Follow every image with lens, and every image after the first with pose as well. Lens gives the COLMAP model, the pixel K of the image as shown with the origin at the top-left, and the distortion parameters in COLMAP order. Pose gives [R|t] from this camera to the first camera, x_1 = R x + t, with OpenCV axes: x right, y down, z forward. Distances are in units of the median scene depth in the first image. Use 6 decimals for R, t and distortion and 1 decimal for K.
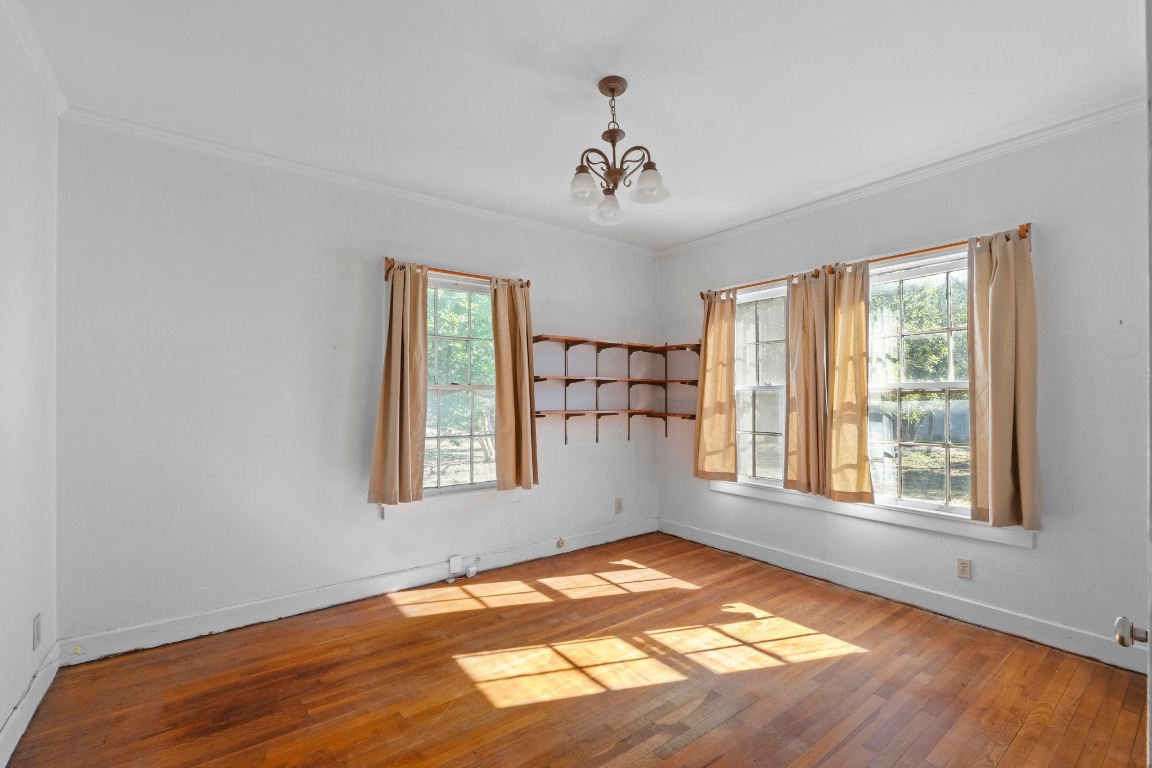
lens RADIAL K [[505.5, 0, 580.1], [0, 505.5, 396.1], [0, 0, 1]] dist [0.001374, 0.000136]
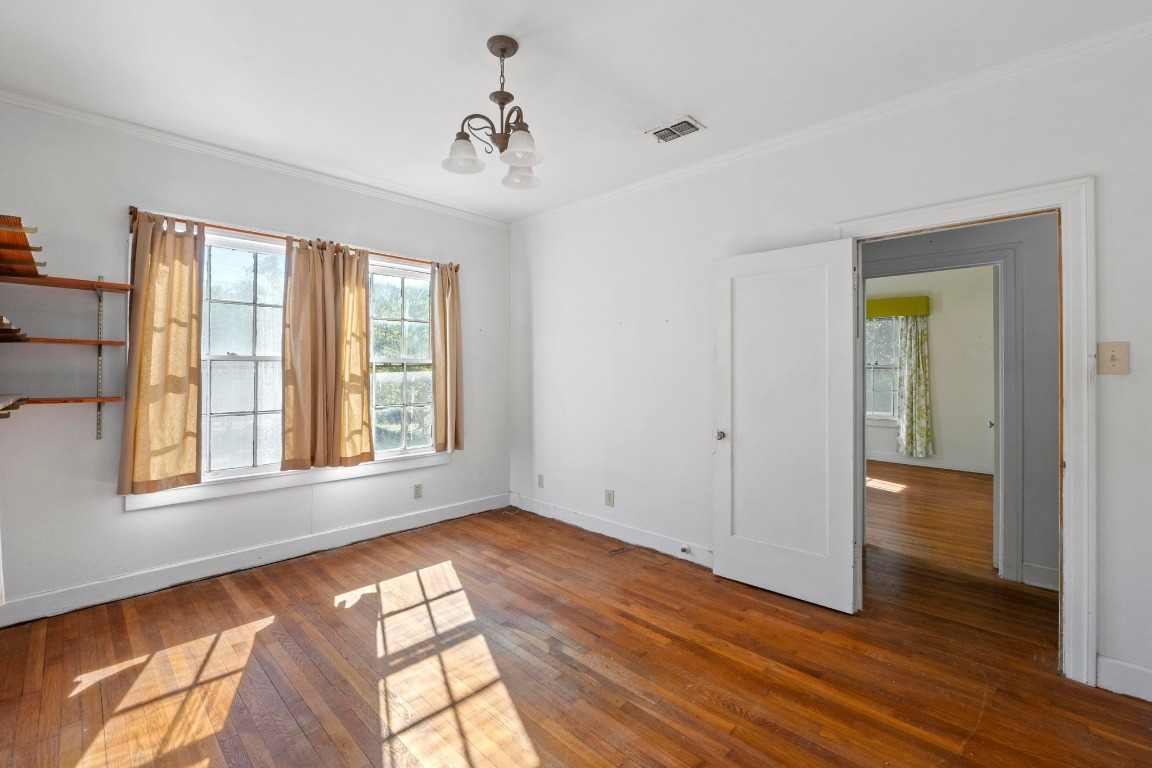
lens RADIAL K [[495.0, 0, 576.2], [0, 495.0, 367.2], [0, 0, 1]] dist [0.000063, 0.000094]
pose [[-0.147840, 0.004363, 0.989002, -0.615101], [-0.003876, 0.999980, -0.004991, 0.000492], [-0.989004, -0.004571, -0.147820, 0.694903]]
